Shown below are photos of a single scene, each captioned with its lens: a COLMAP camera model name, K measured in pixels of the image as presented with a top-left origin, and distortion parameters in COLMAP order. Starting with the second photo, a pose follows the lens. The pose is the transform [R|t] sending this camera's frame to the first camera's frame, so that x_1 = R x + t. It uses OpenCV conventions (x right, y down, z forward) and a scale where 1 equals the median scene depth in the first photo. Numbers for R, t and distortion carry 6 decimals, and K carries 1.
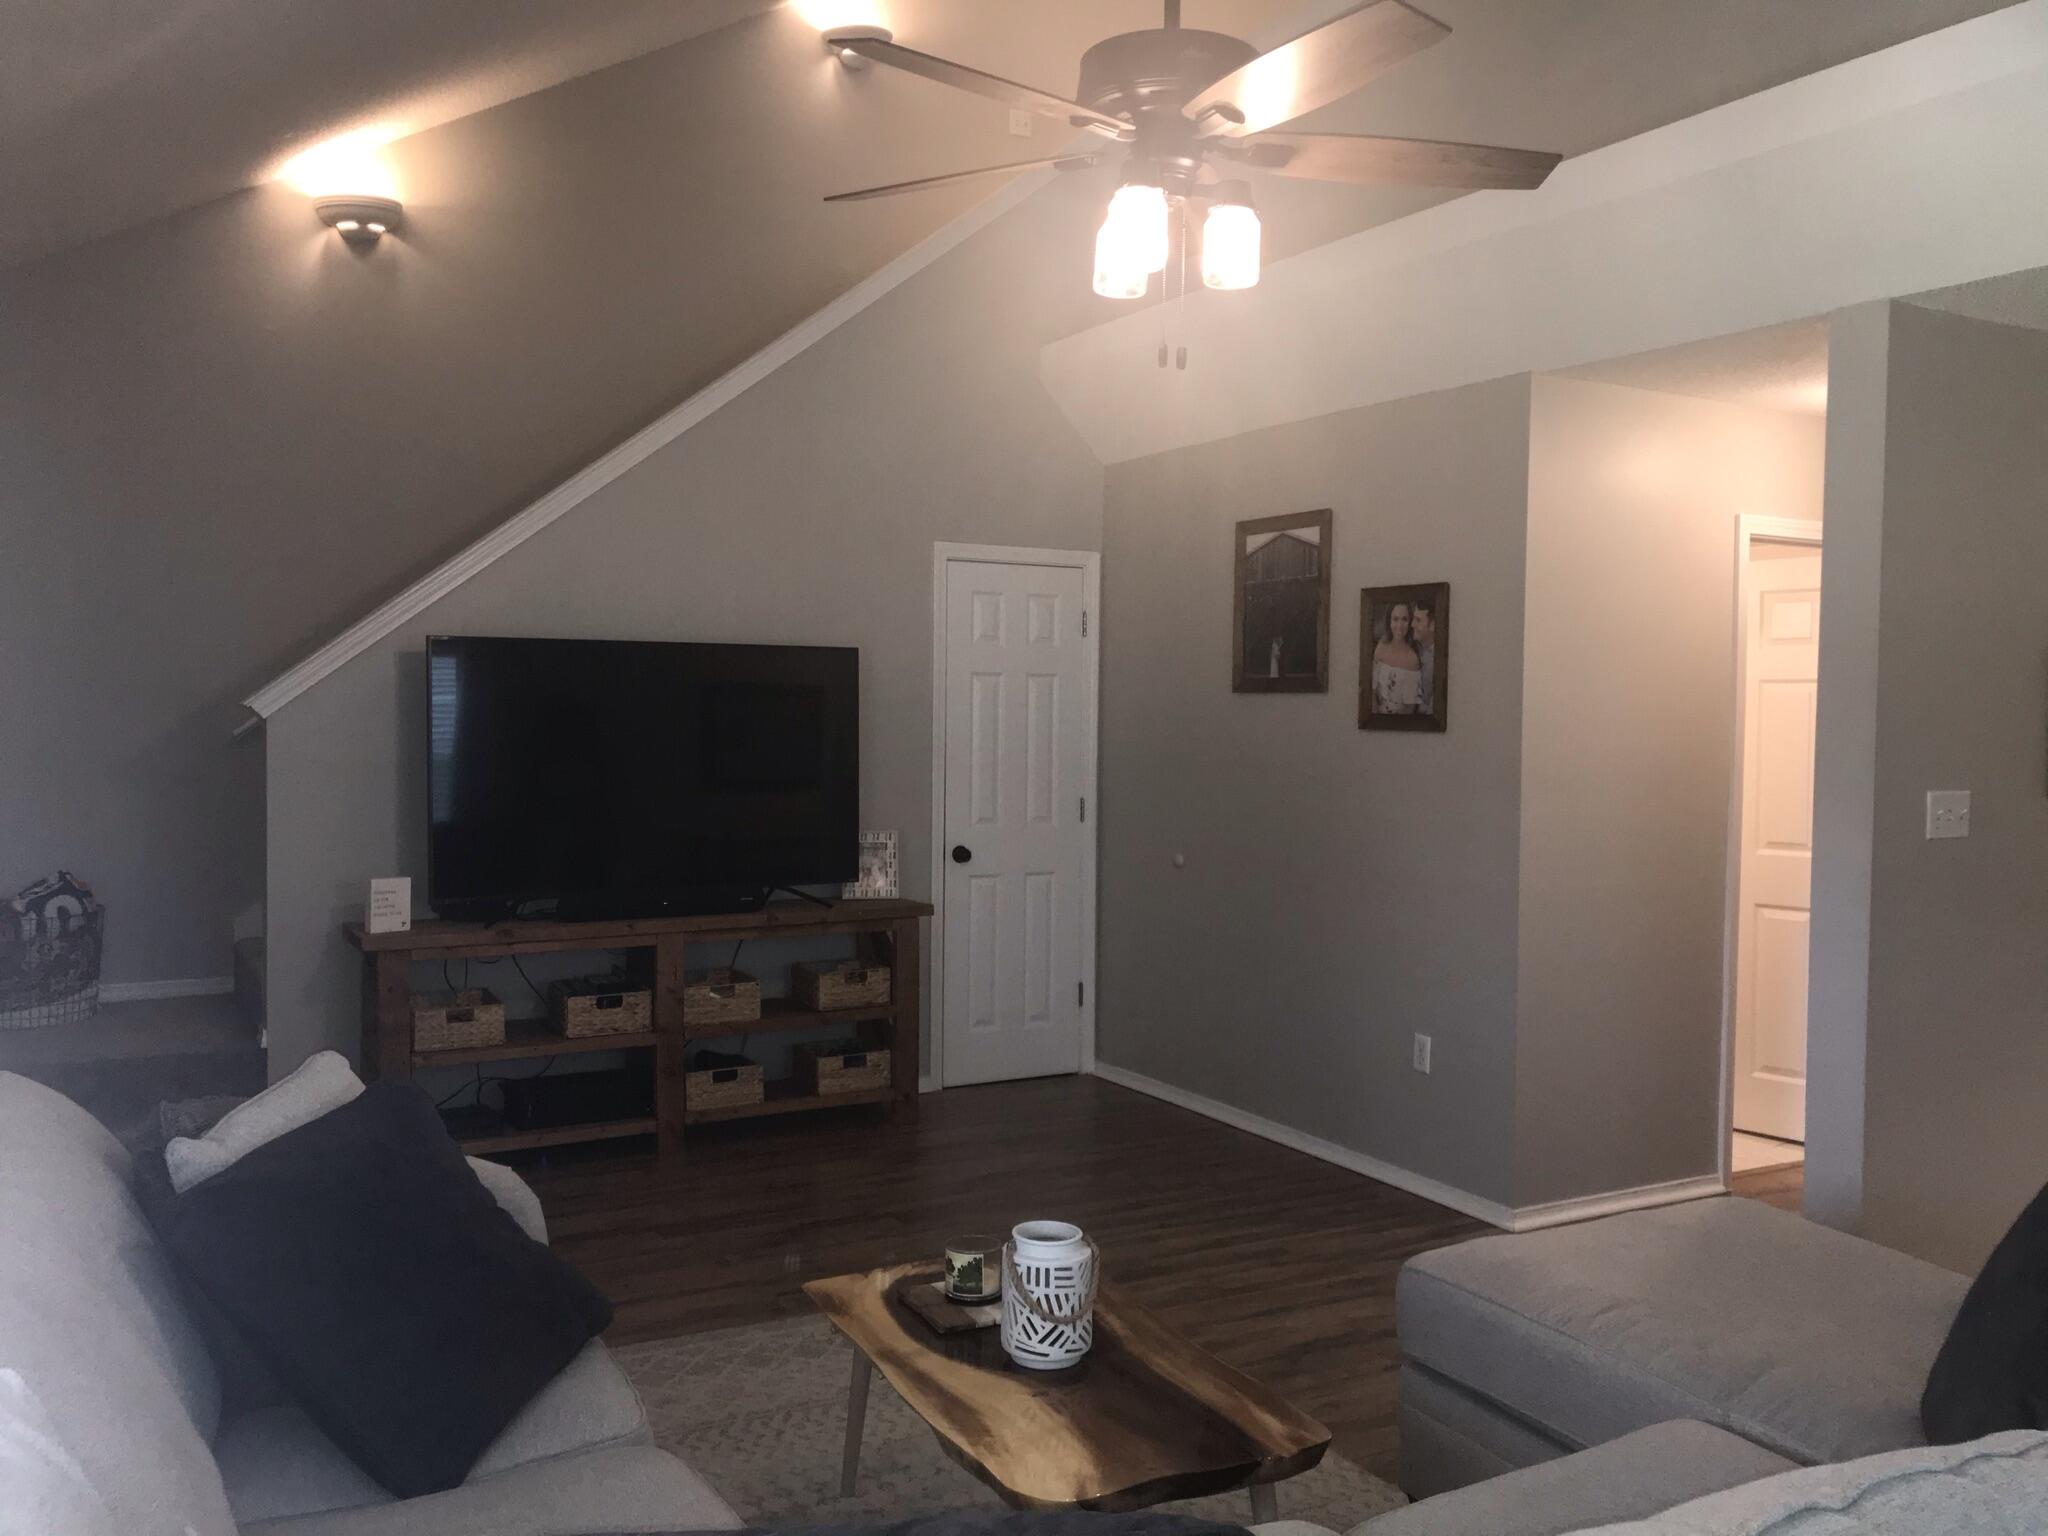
lens RADIAL K [[1680.1, 0, 1013.2], [0, 1680.1, 746.9], [0, 0, 1]] dist [0.039257, -0.046390]
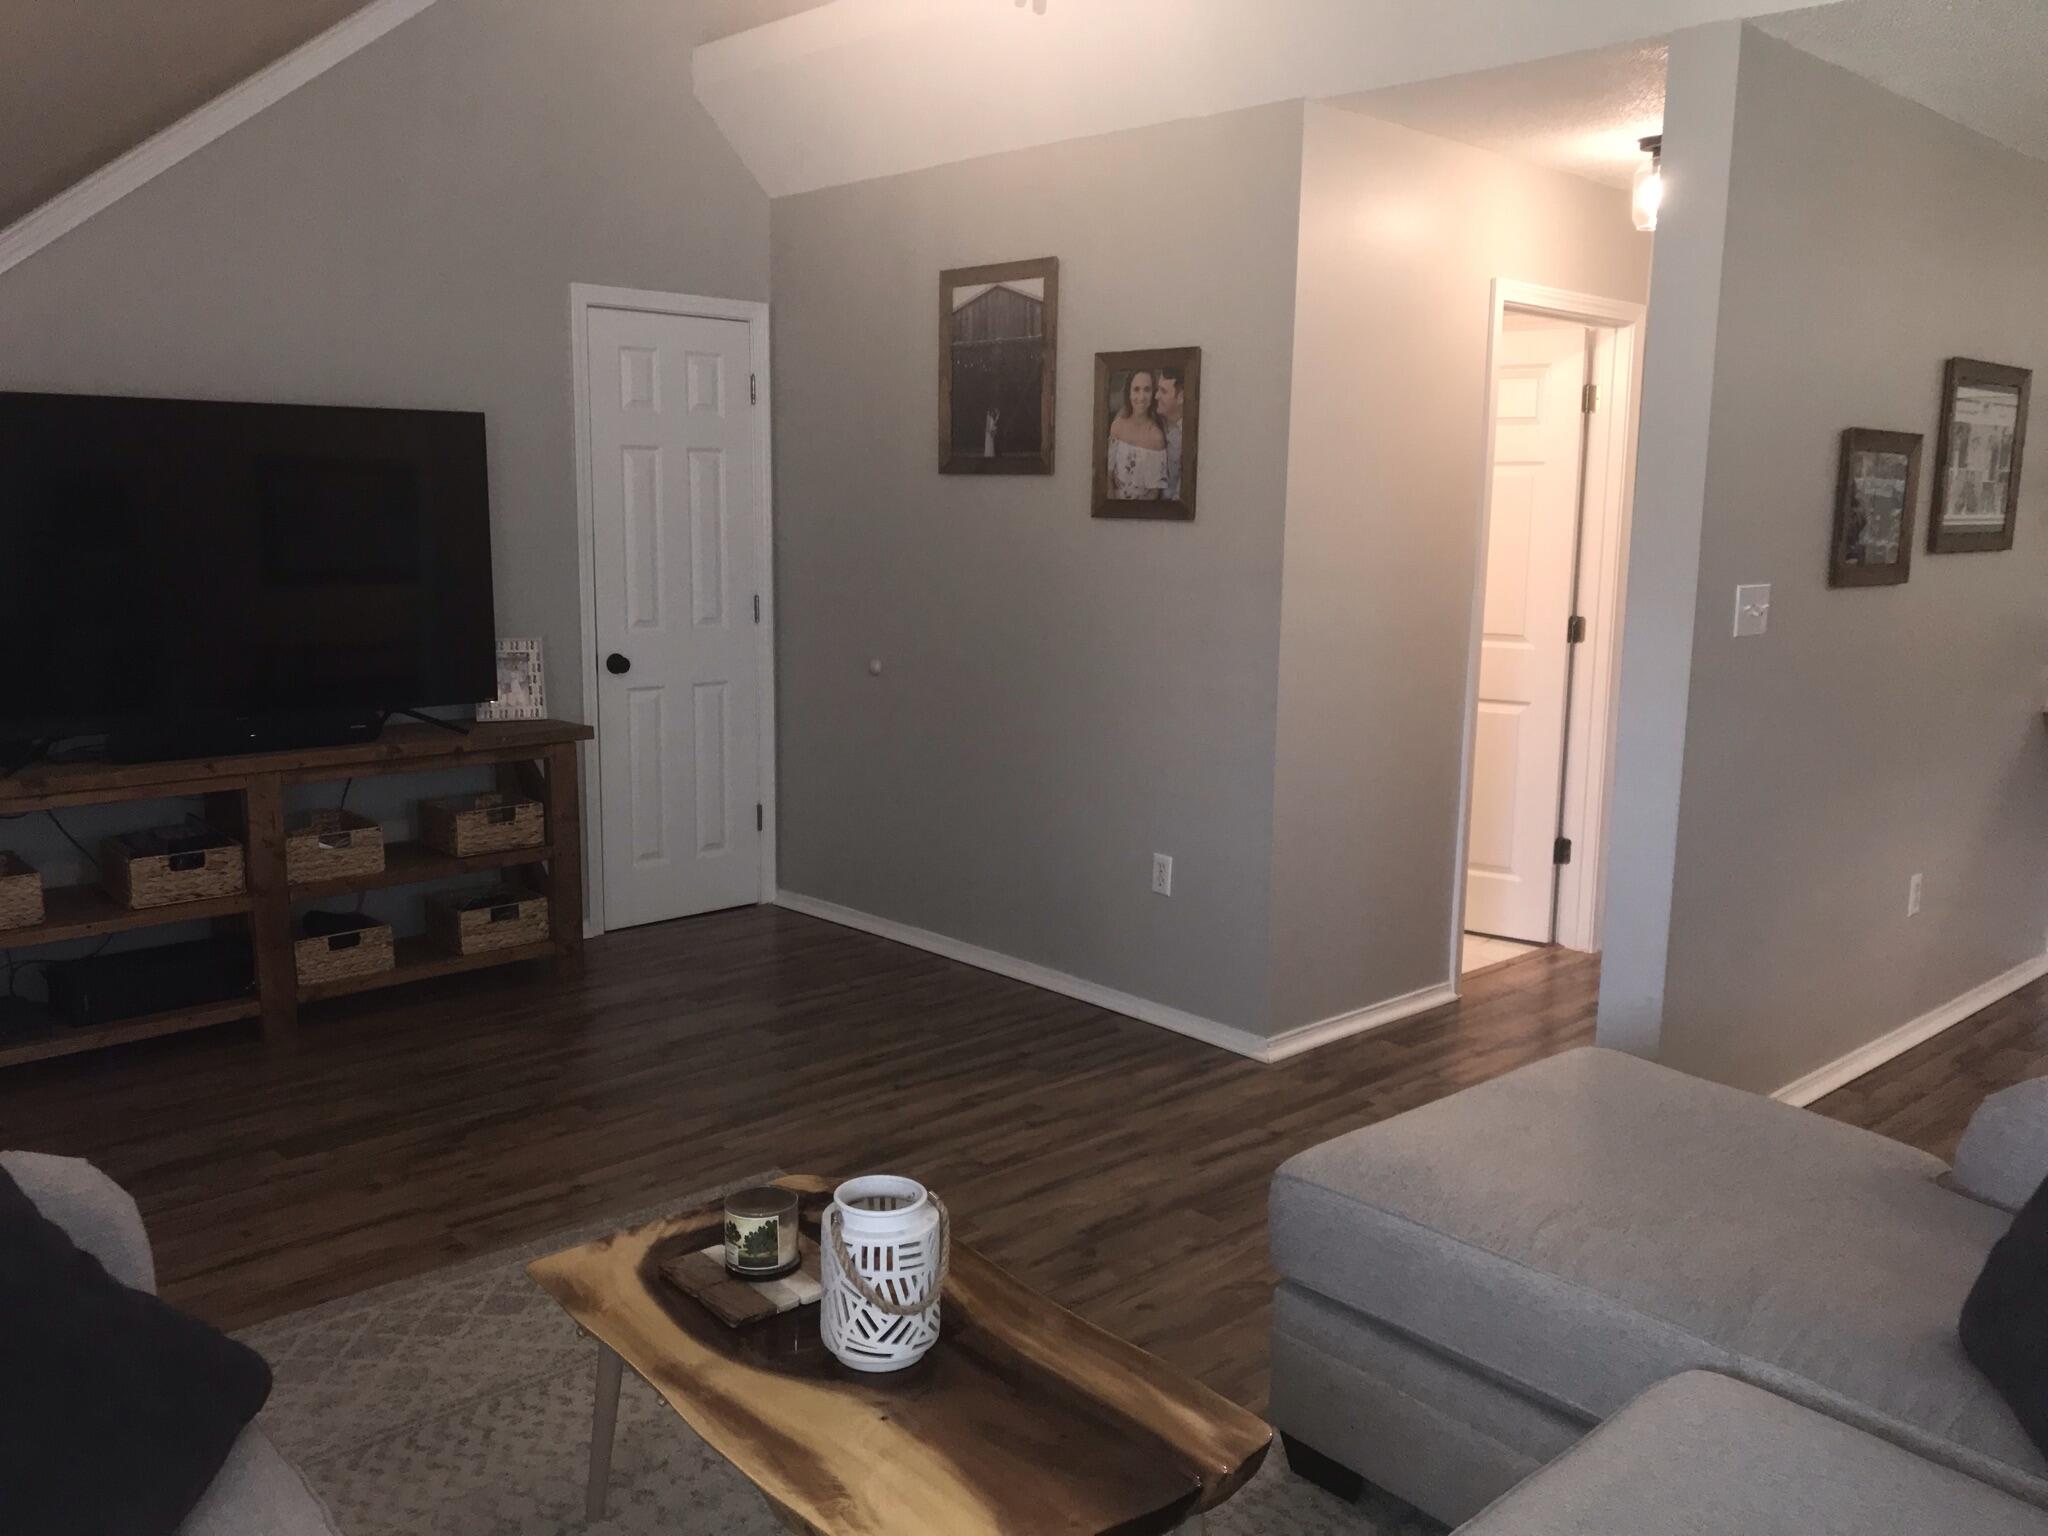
lens RADIAL K [[1680.1, 0, 1010.5], [0, 1680.1, 758.3], [0, 0, 1]] dist [0.039257, -0.046390]
pose [[0.971097, -0.034582, 0.236166, -0.049958], [0.002325, 0.990772, 0.135520, -0.004624], [-0.238673, -0.131054, 0.962216, 0.149140]]
